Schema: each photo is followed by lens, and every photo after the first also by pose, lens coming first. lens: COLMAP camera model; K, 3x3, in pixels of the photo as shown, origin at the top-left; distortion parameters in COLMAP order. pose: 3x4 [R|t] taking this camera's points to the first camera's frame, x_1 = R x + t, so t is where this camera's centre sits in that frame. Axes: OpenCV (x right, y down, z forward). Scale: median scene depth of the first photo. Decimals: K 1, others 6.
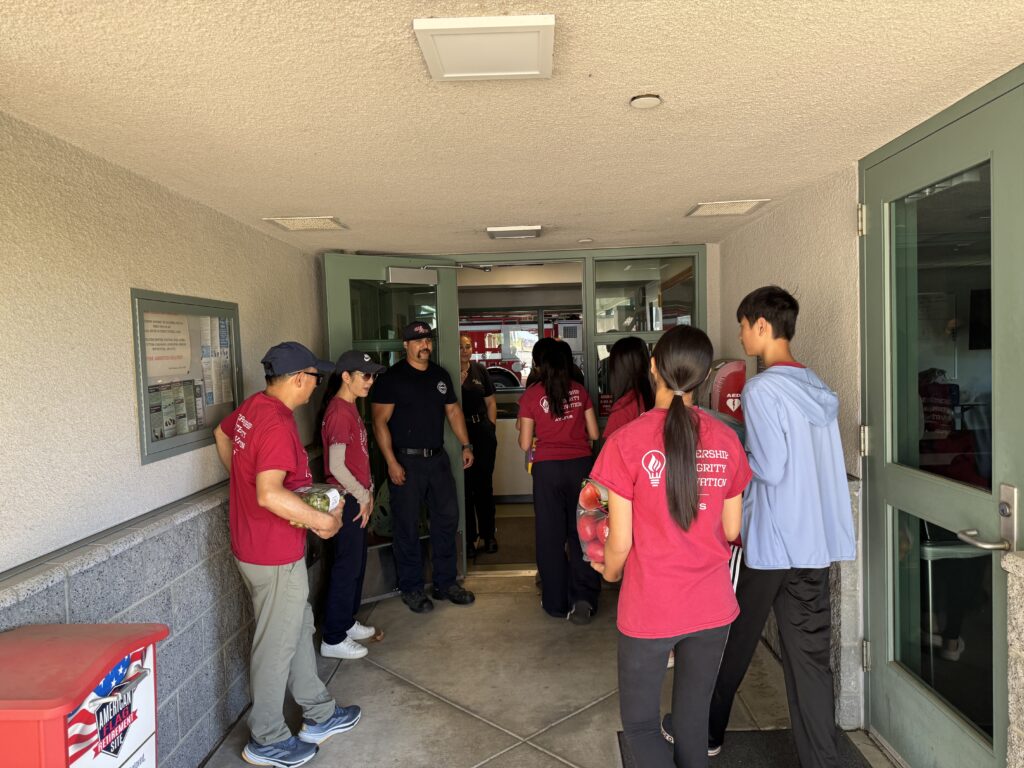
lens RADIAL K [[738.1, 0, 516.3], [0, 738.1, 388.5], [0, 0, 1]] dist [0.019098, -0.020121]
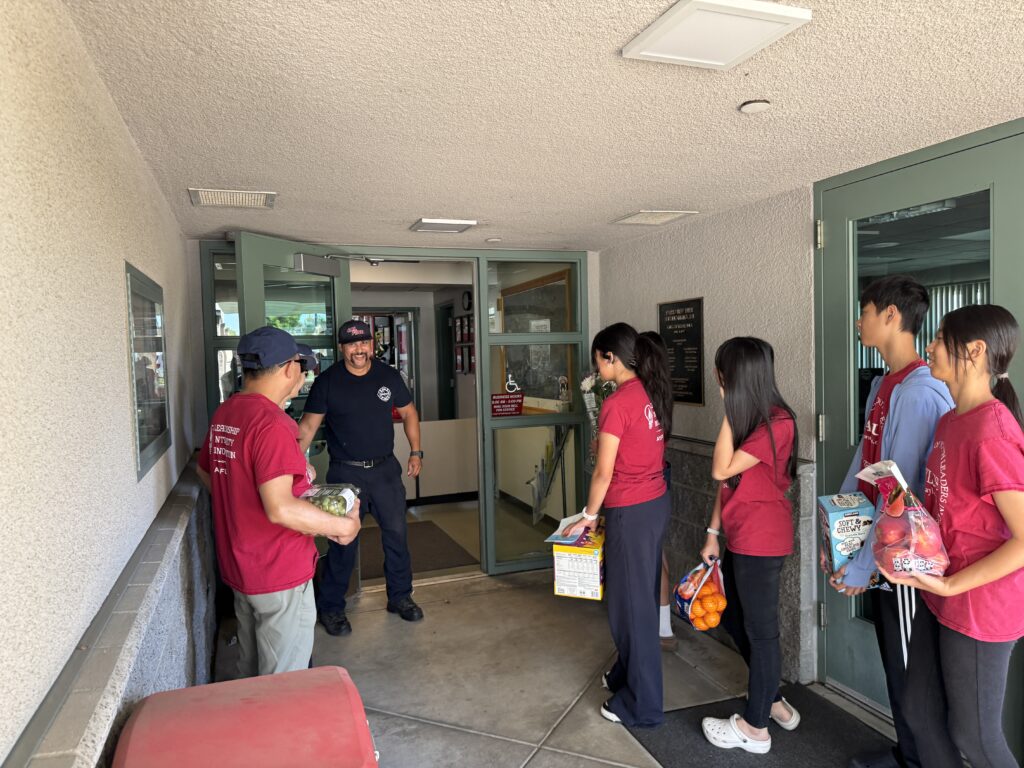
lens RADIAL K [[738.1, 0, 514.2], [0, 738.1, 383.3], [0, 0, 1]] dist [0.019098, -0.020121]
pose [[0.931261, -0.000855, 0.364352, -0.336702], [0.008345, 0.999785, -0.018983, 0.017250], [-0.364258, 0.020719, 0.931068, 0.091000]]
